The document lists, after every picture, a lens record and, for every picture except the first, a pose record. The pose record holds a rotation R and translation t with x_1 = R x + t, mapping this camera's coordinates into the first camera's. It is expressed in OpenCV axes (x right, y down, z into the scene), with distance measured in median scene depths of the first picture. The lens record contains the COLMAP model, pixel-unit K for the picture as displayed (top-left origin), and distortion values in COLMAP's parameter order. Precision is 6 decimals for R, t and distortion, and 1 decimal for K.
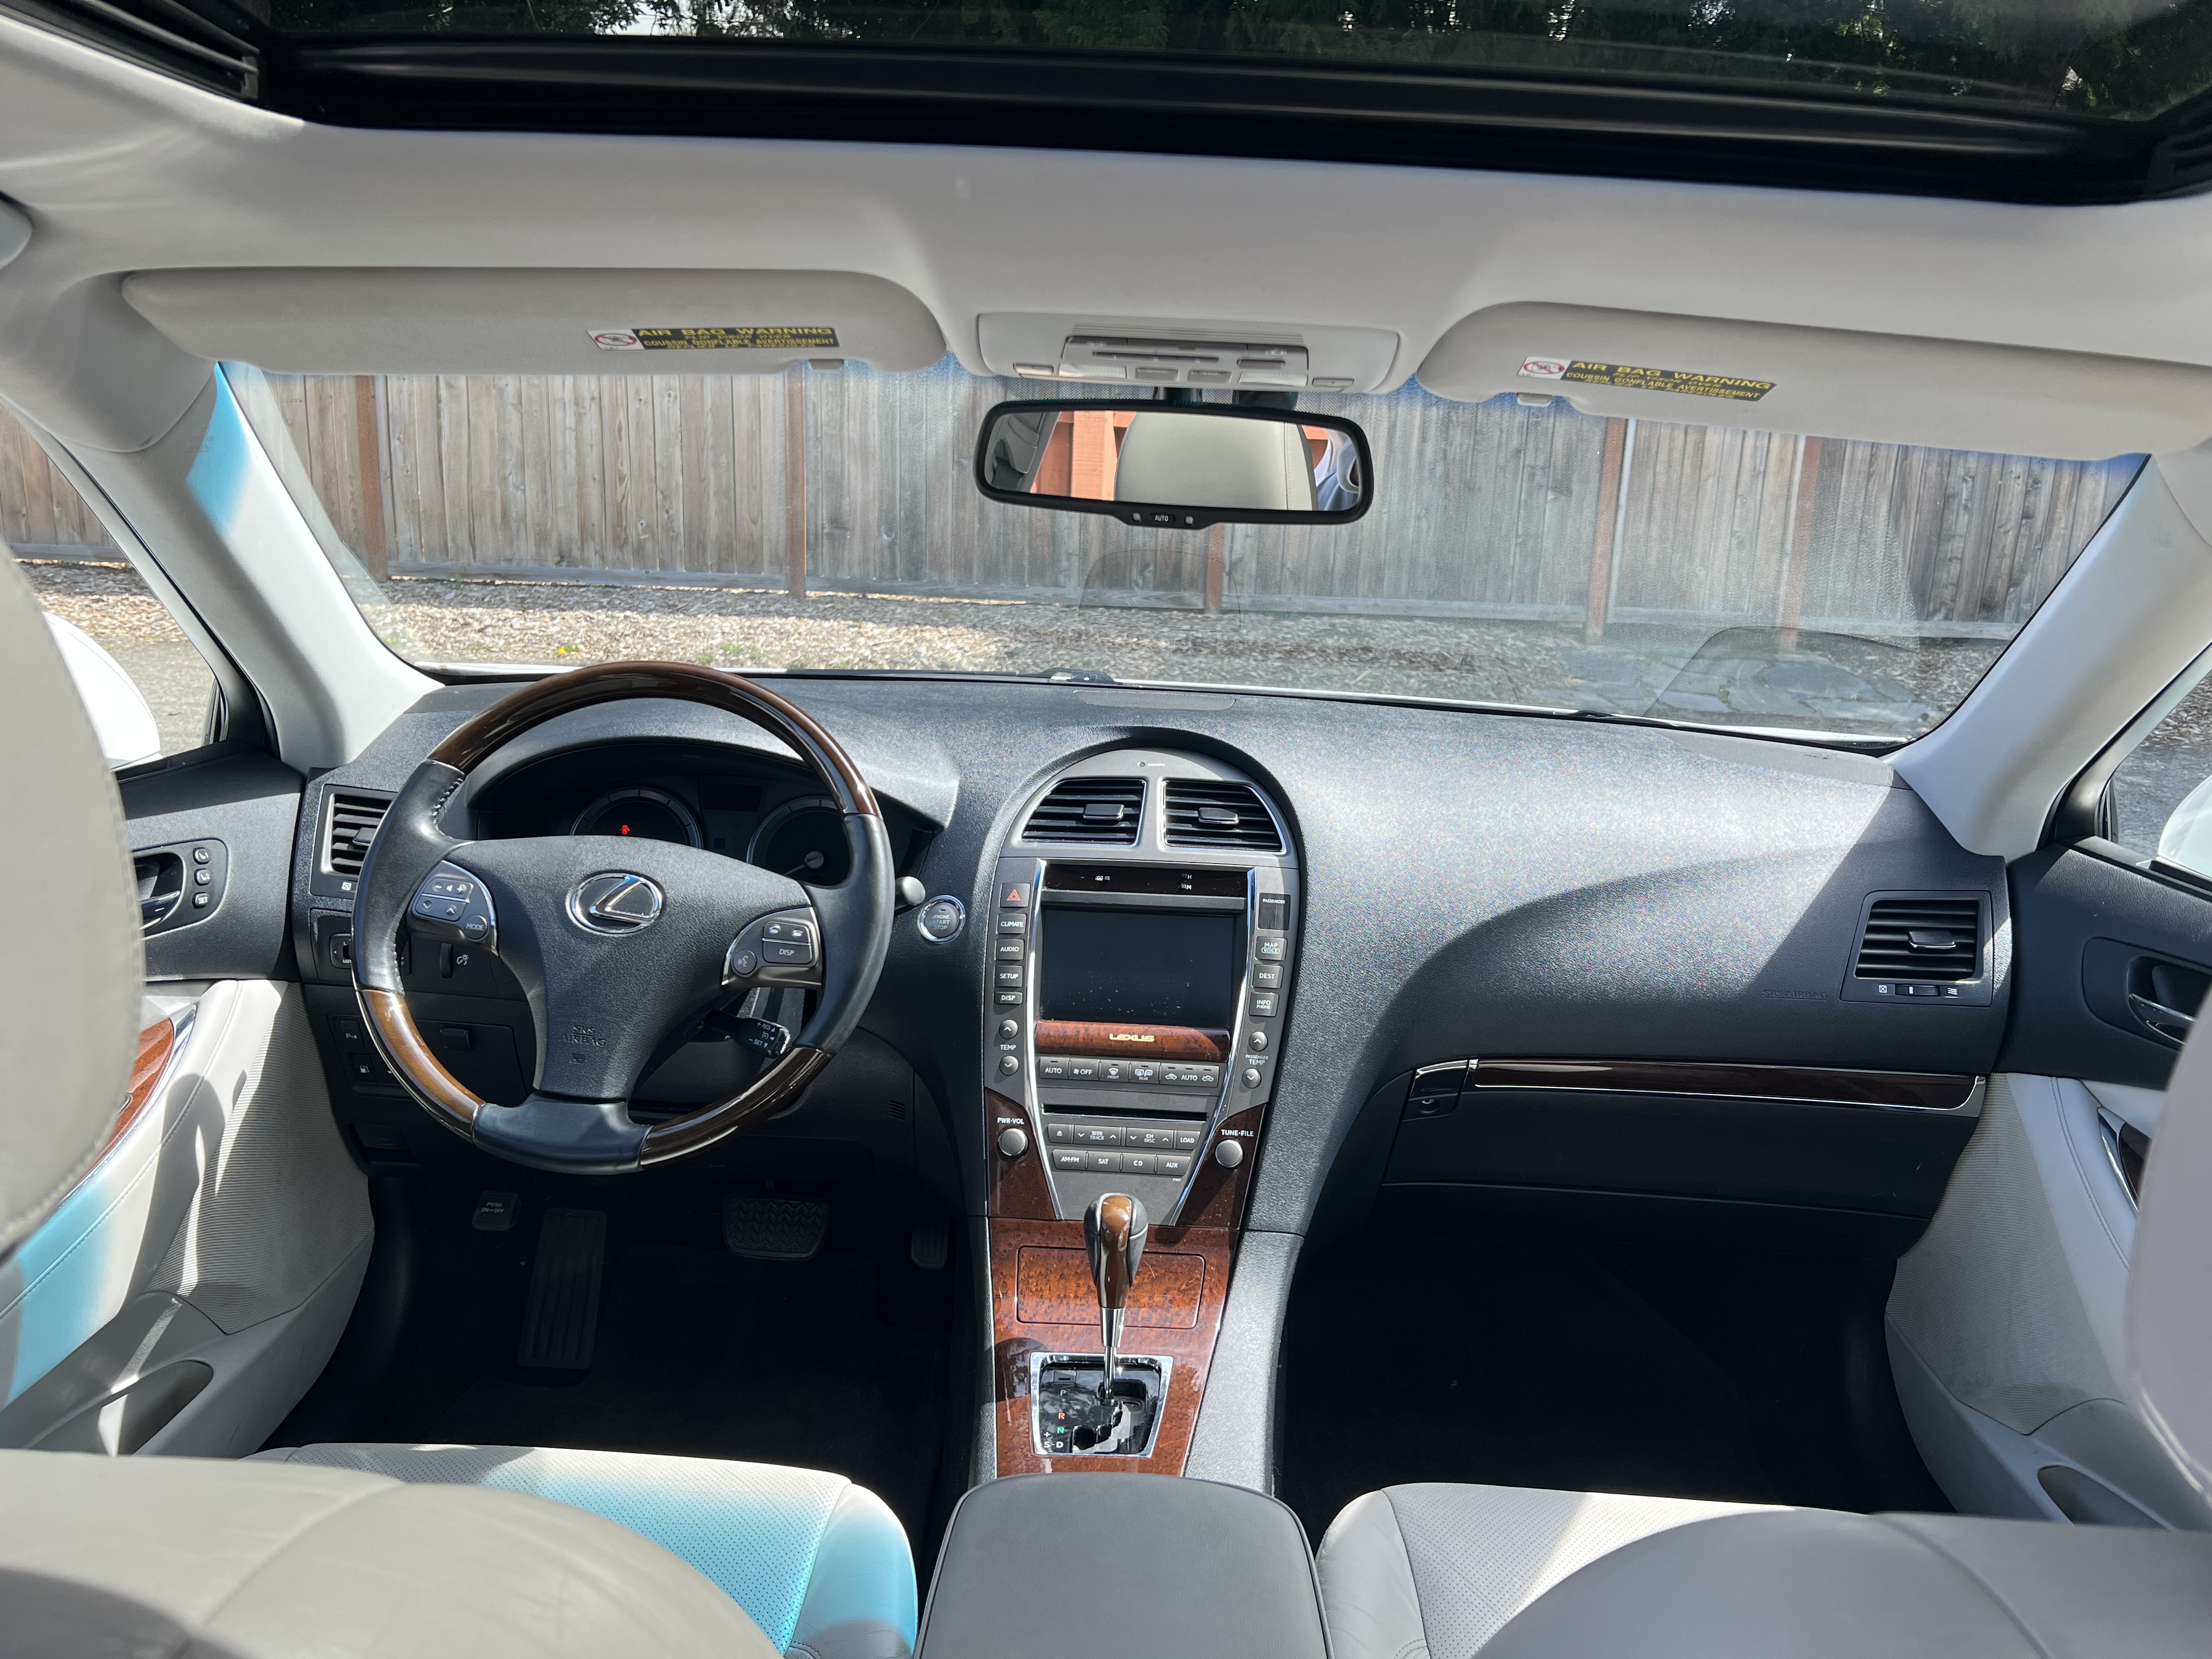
lens RADIAL K [[1676.8, 0, 1094.1], [0, 1676.8, 870.1], [0, 0, 1]] dist [0.049680, -0.060658]
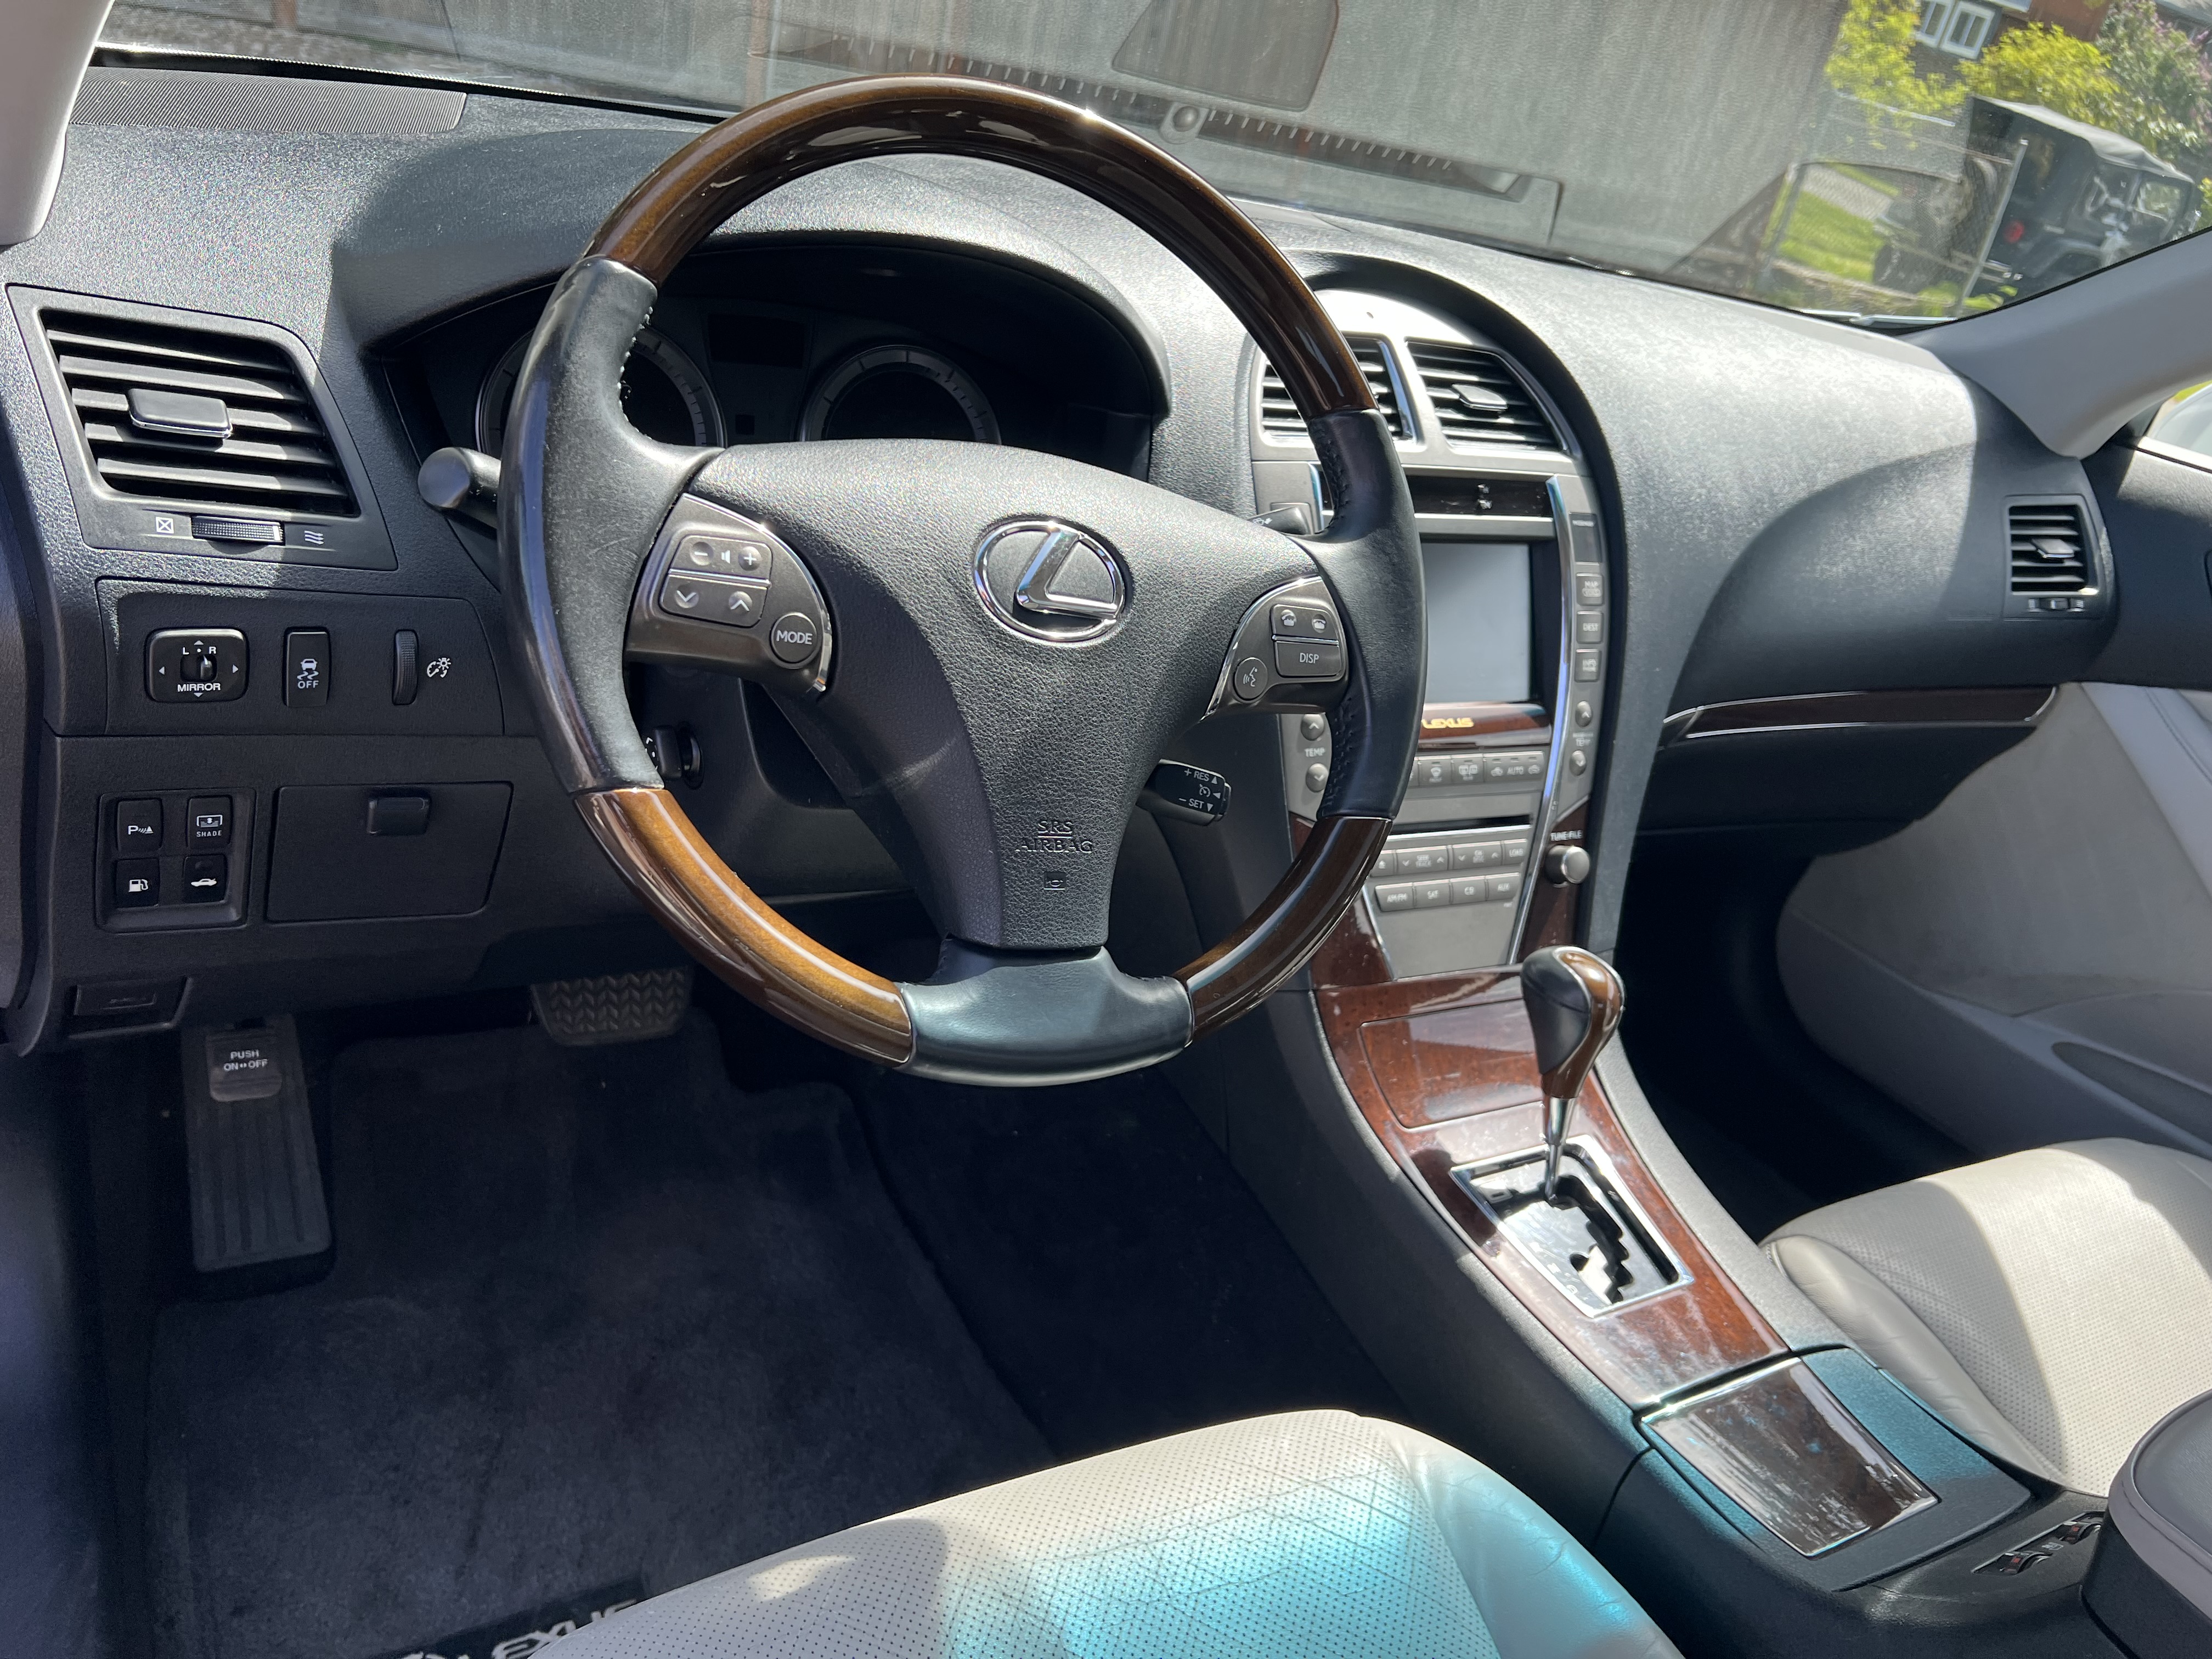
lens RADIAL K [[1676.8, 0, 1094.1], [0, 1676.8, 870.1], [0, 0, 1]] dist [0.049680, -0.060658]
pose [[0.842059, -0.128011, 0.523975, -0.498486], [-0.025176, 0.961043, 0.275249, -0.034719], [-0.538797, -0.244968, 0.806033, 0.485591]]
